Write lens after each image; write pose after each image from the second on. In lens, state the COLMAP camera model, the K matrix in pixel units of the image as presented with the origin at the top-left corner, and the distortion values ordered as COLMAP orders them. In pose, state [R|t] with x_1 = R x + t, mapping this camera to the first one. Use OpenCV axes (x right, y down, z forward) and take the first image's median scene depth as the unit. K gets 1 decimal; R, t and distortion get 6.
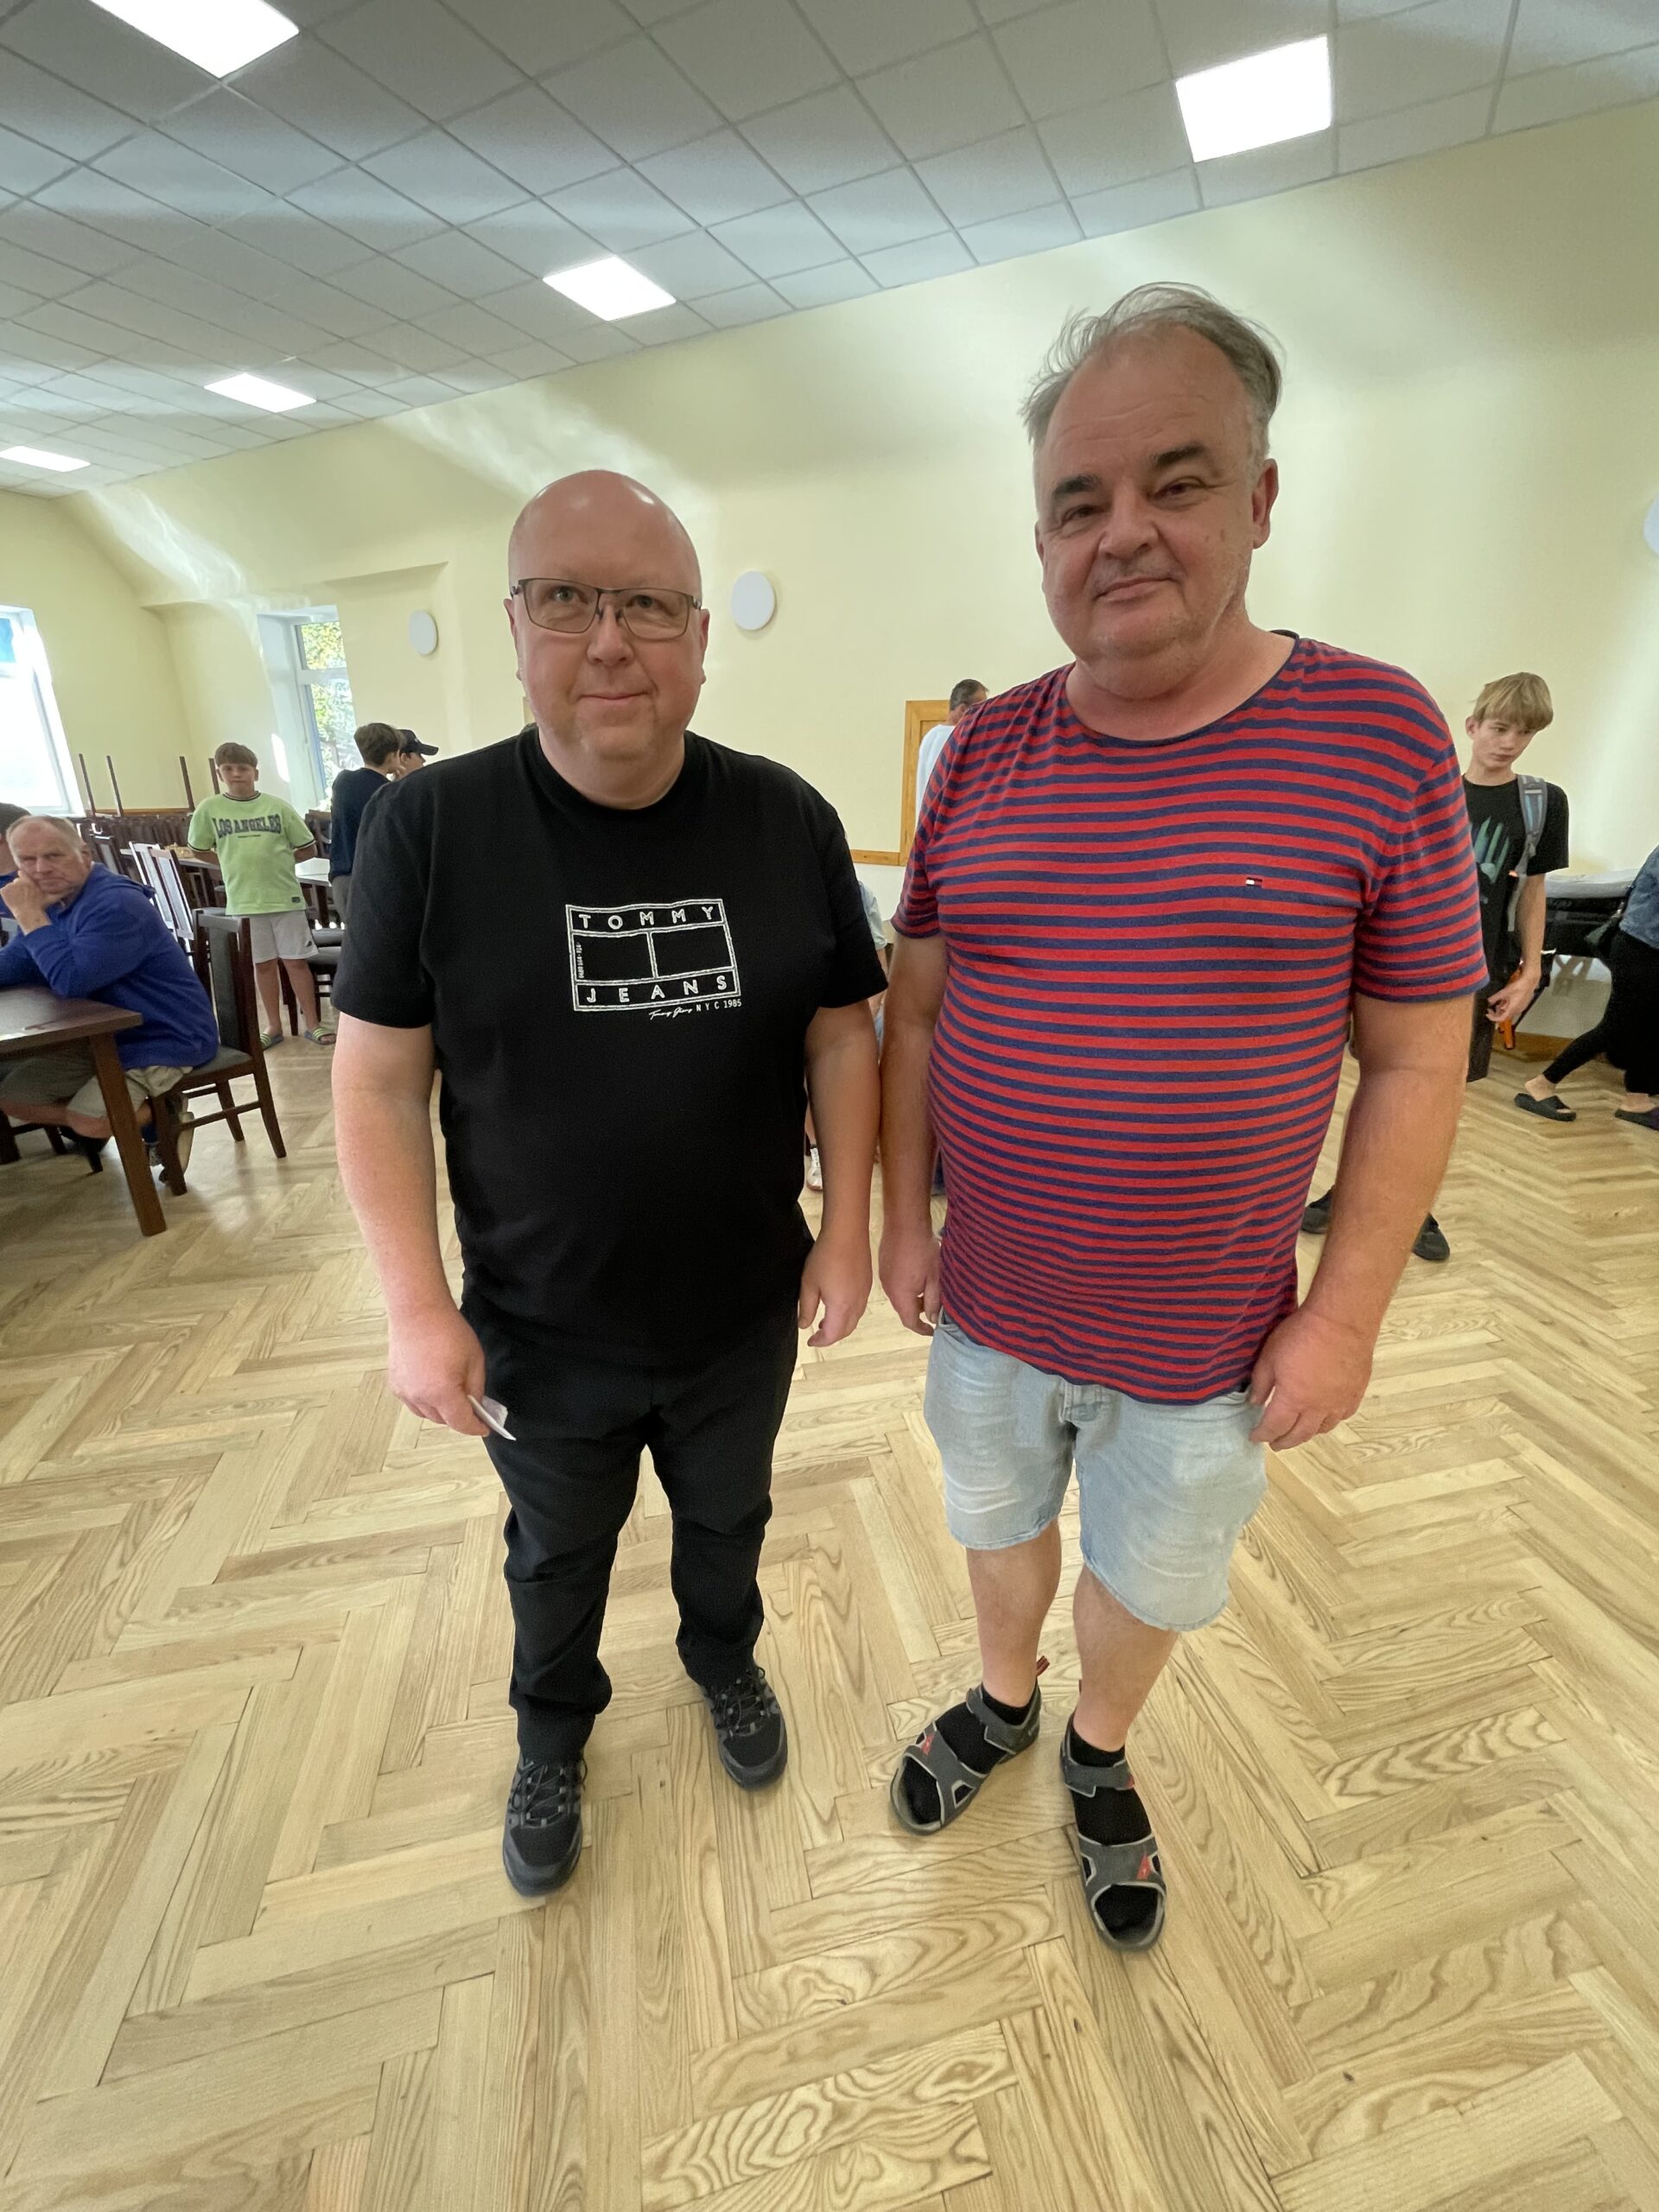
lens RADIAL K [[890.5, 0, 830.0], [0, 890.5, 1103.8], [0, 0, 1]] dist [-0.003248, 0.000044]
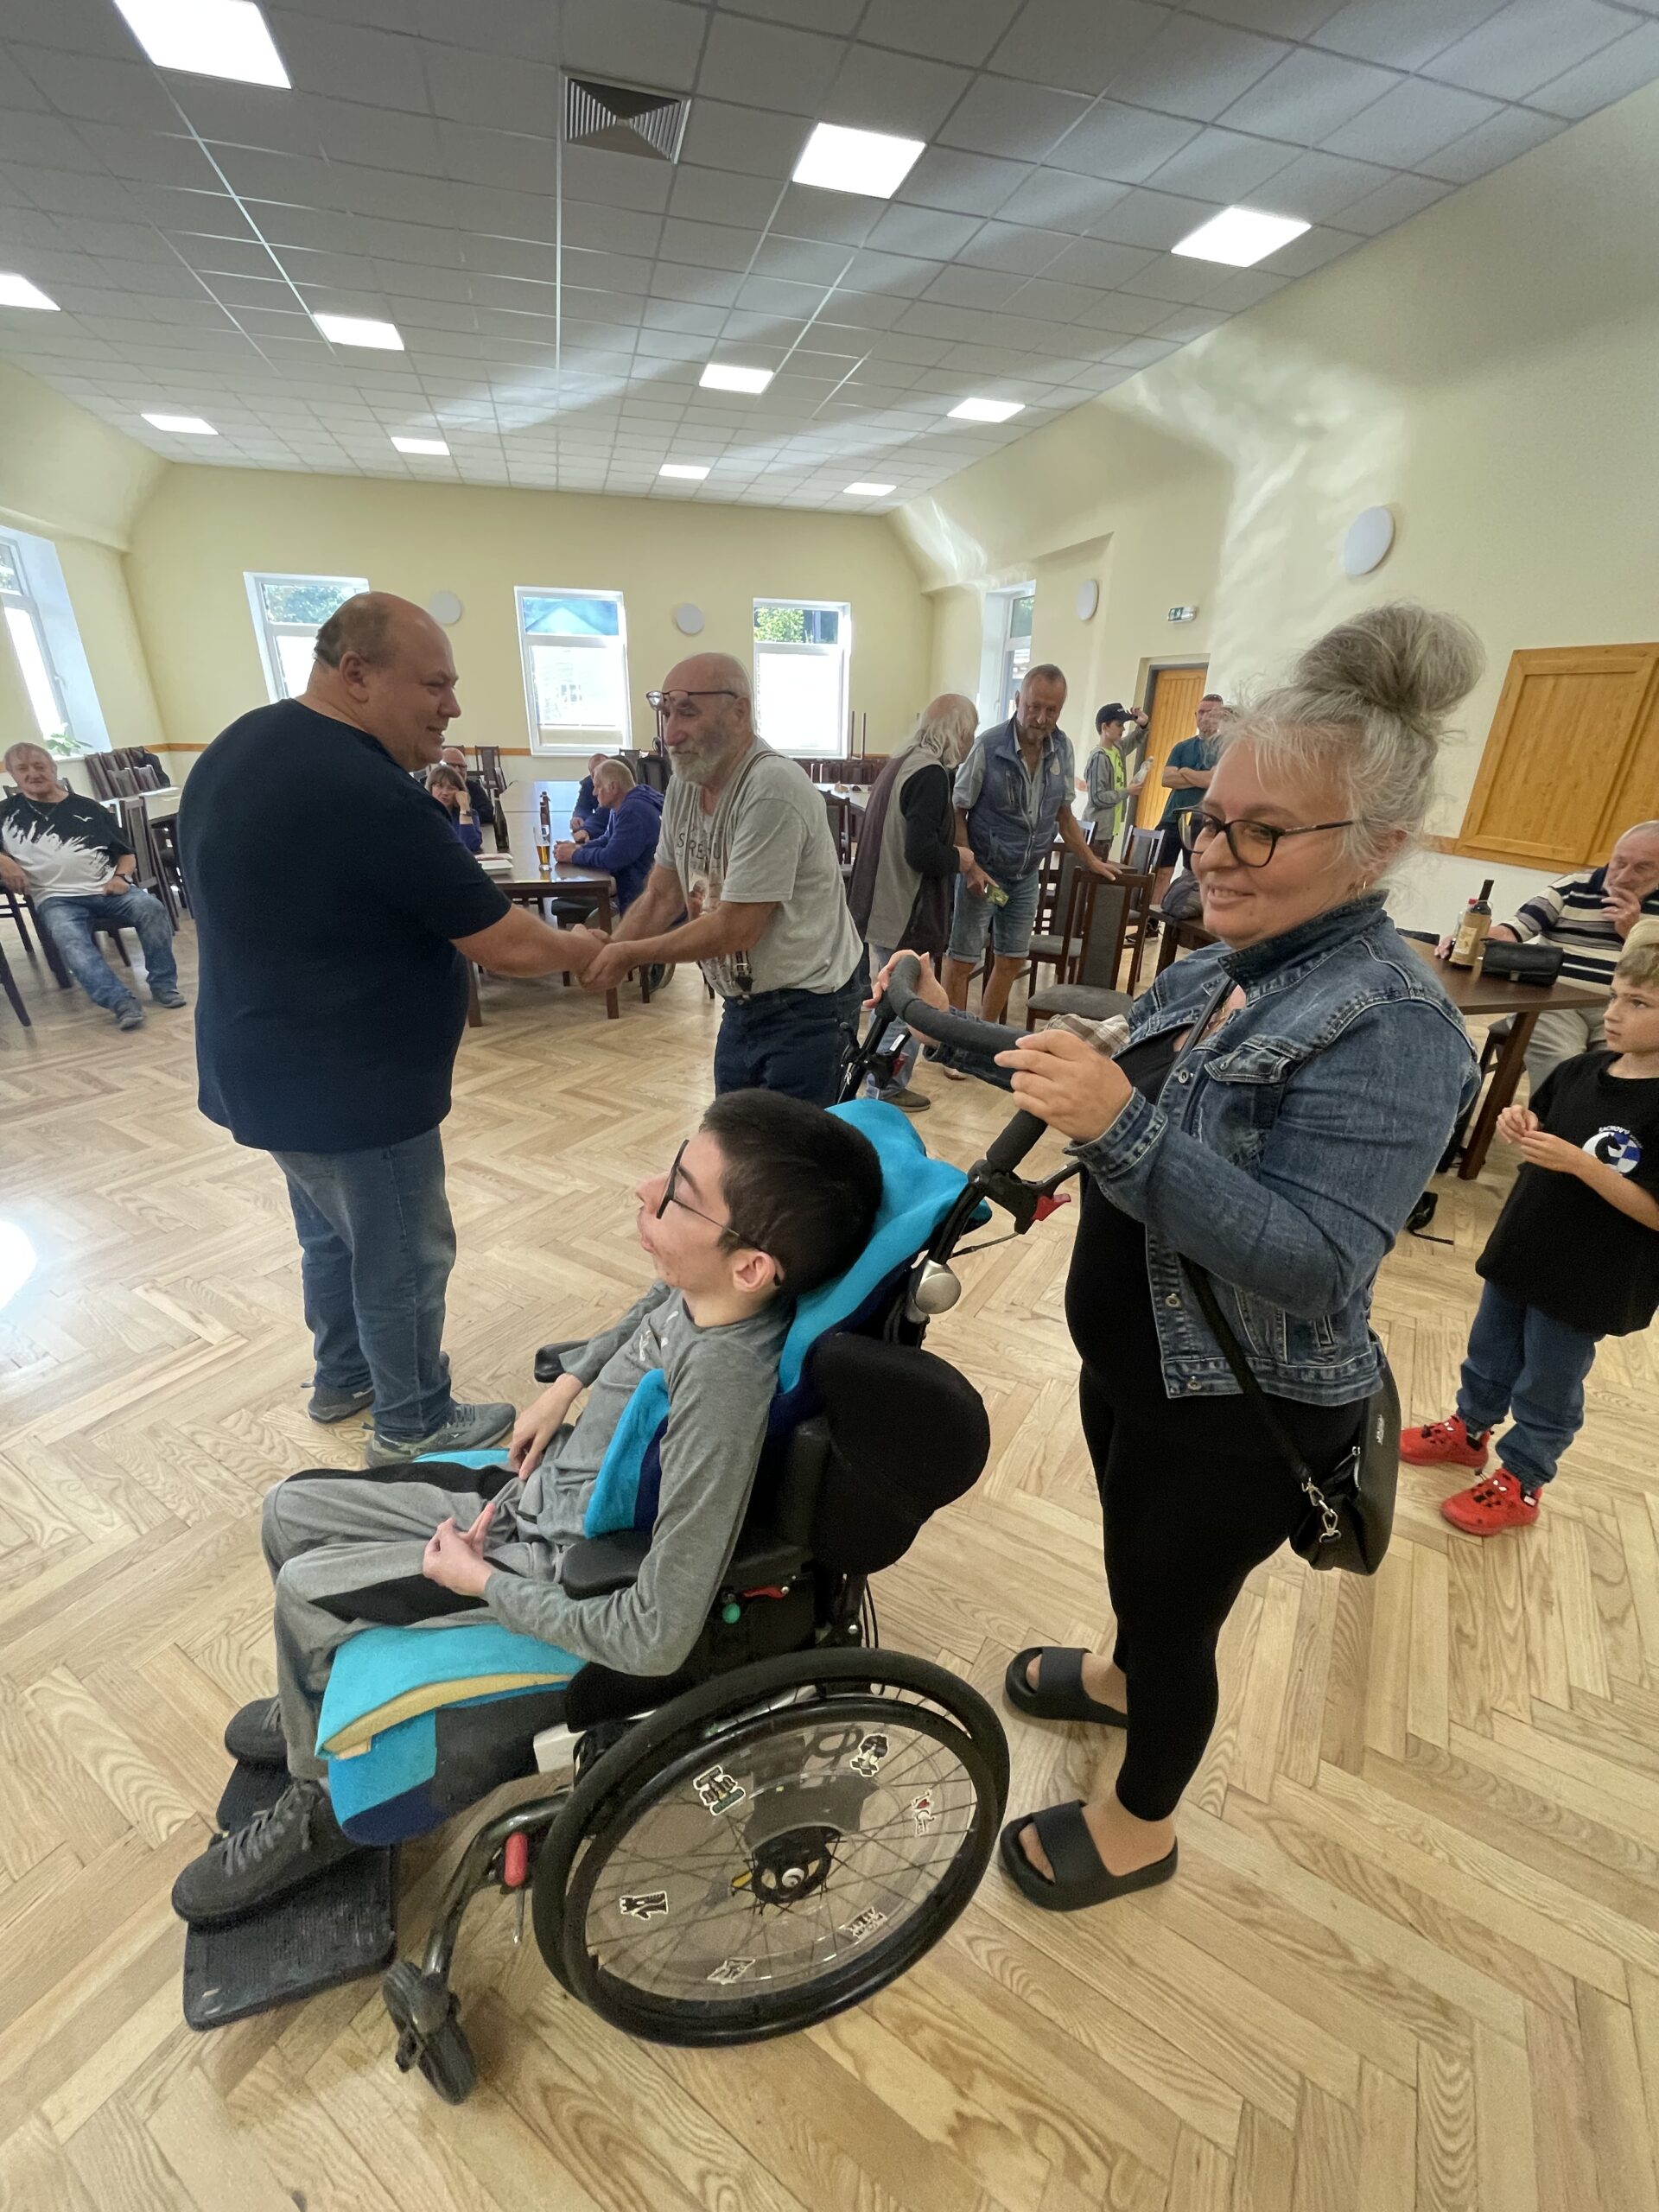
lens RADIAL K [[890.5, 0, 838.4], [0, 890.5, 1102.8], [0, 0, 1]] dist [-0.003248, 0.000044]
pose [[0.704828, 0.286628, -0.648893, 0.624607], [-0.257352, 0.955734, 0.142629, -0.043436], [0.661051, 0.066465, 0.747392, 0.059596]]
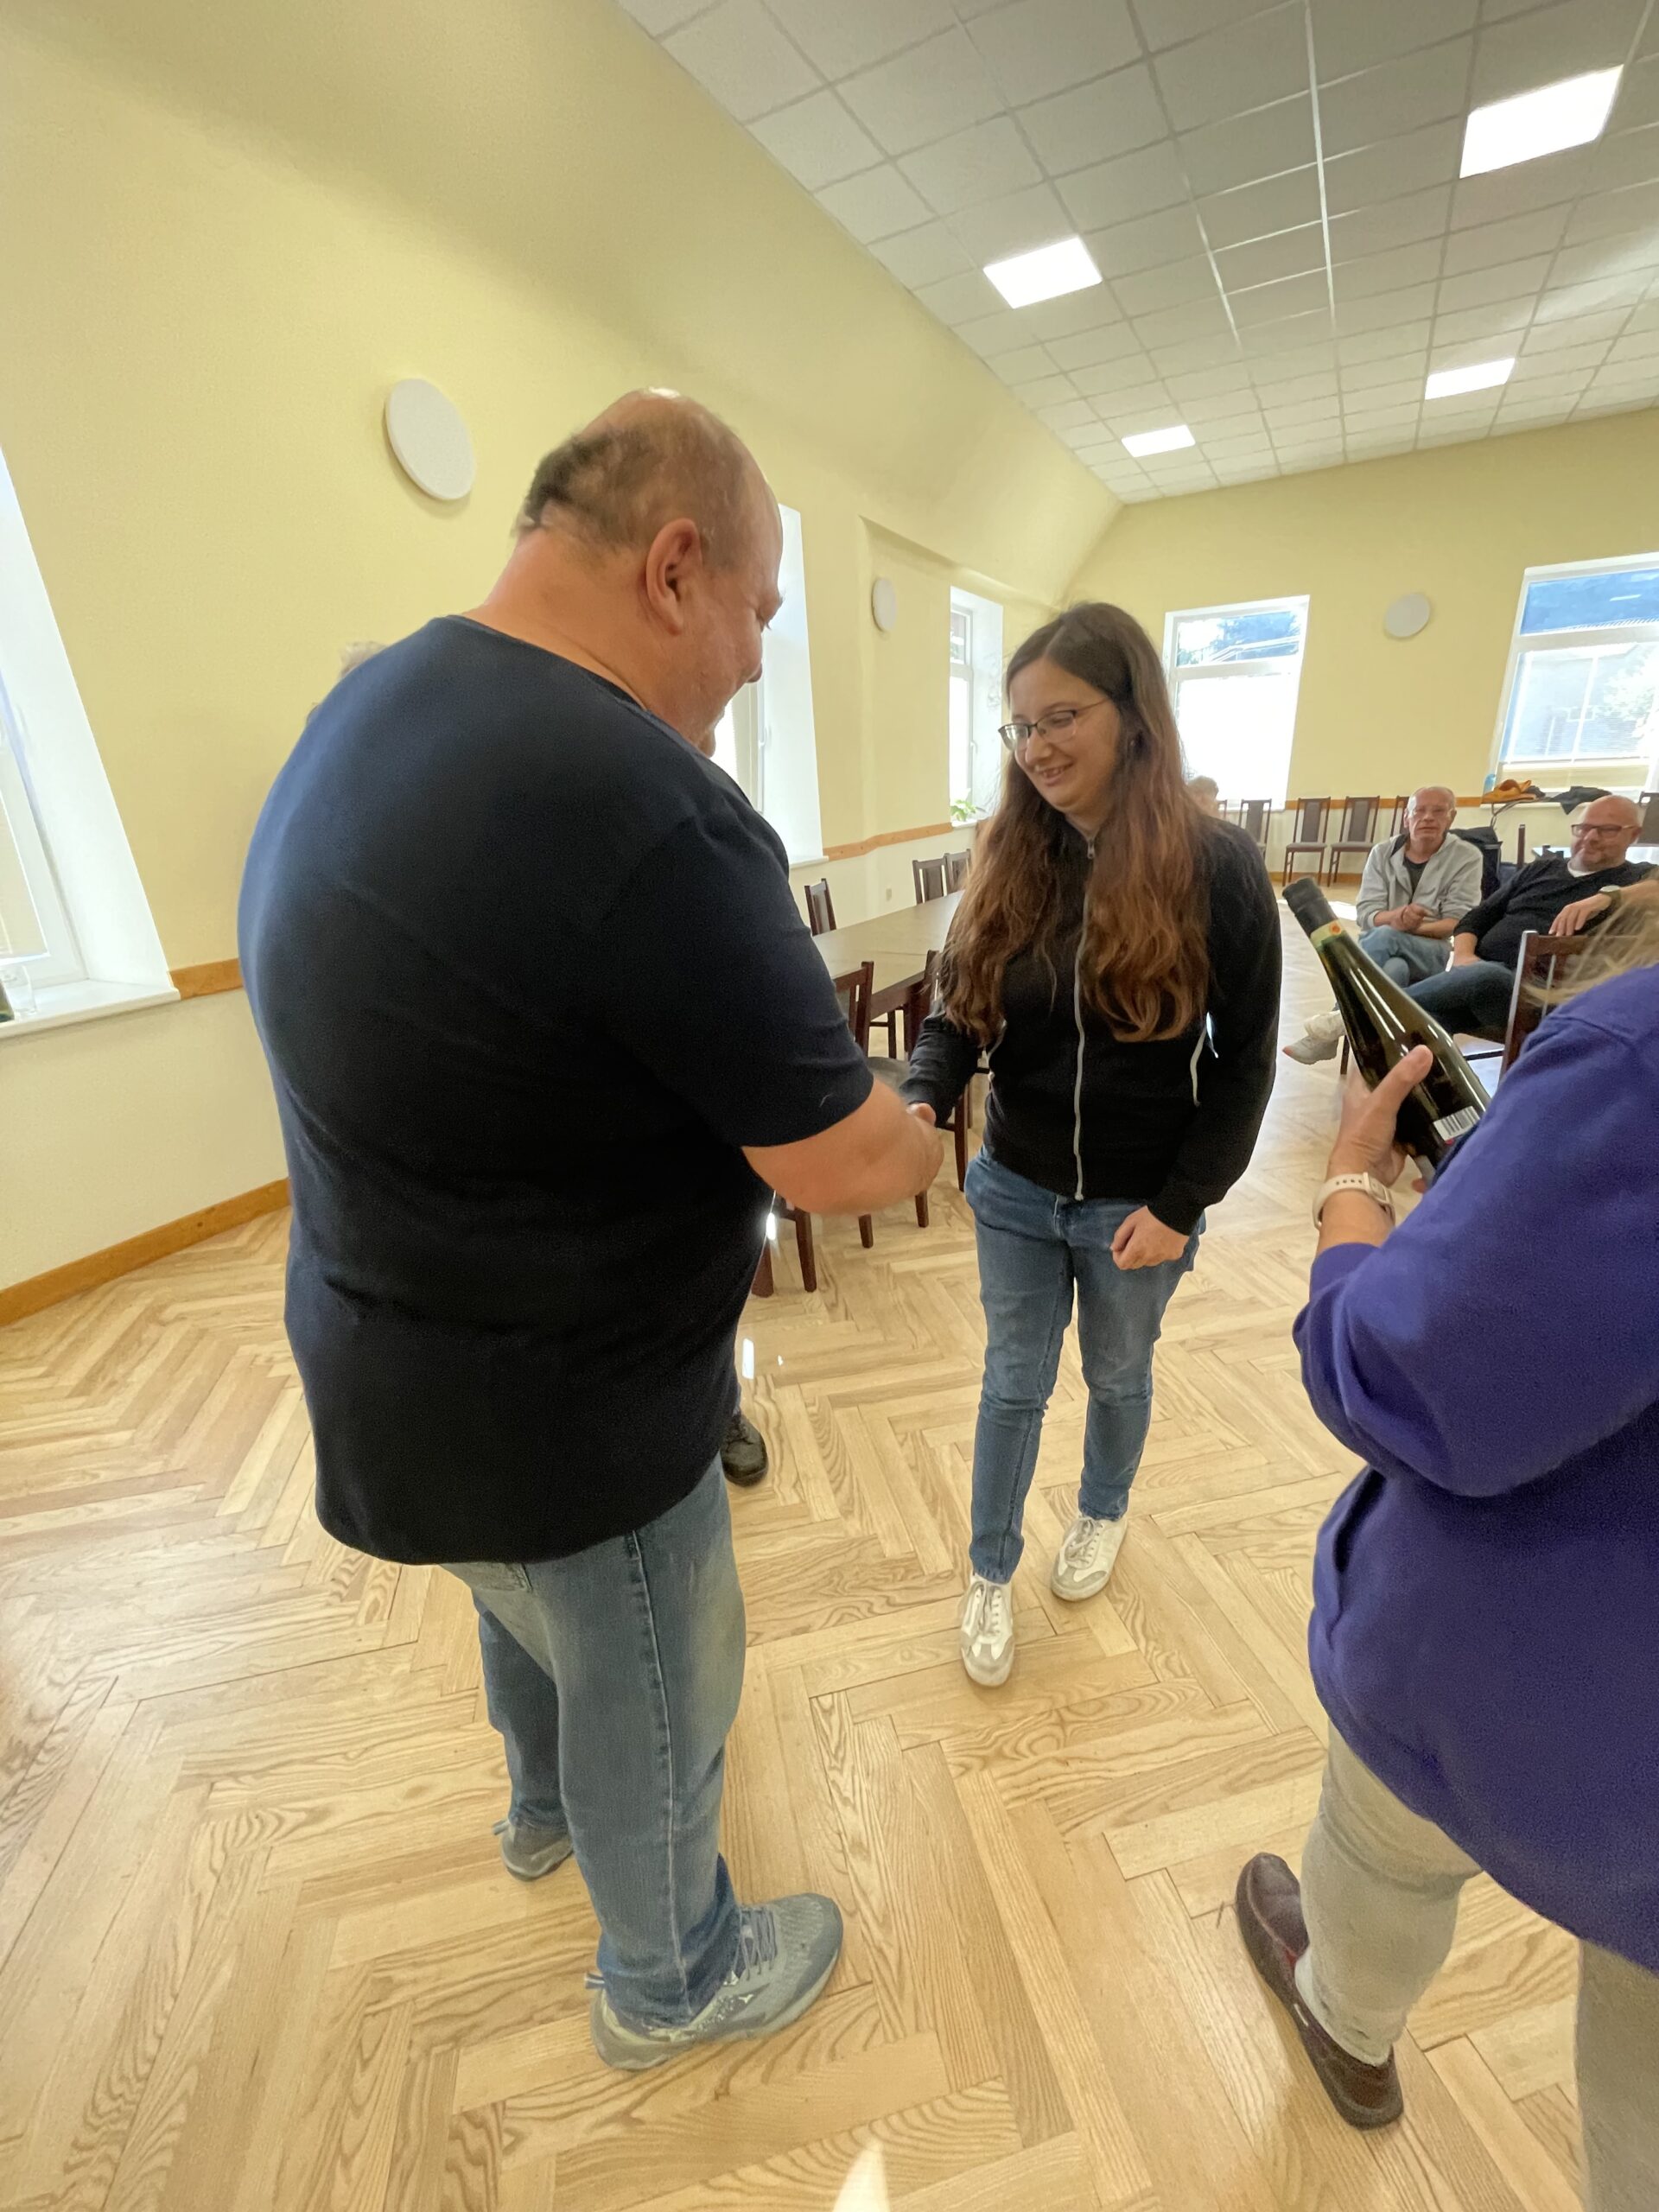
lens RADIAL K [[890.5, 0, 839.0], [0, 890.5, 1098.4], [0, 0, 1]] dist [-0.003248, 0.000044]
pose [[-0.006758, 0.323042, -0.946361, -0.514379], [-0.306700, 0.900101, 0.309441, -0.022732], [0.951782, 0.292340, 0.092994, 0.107067]]
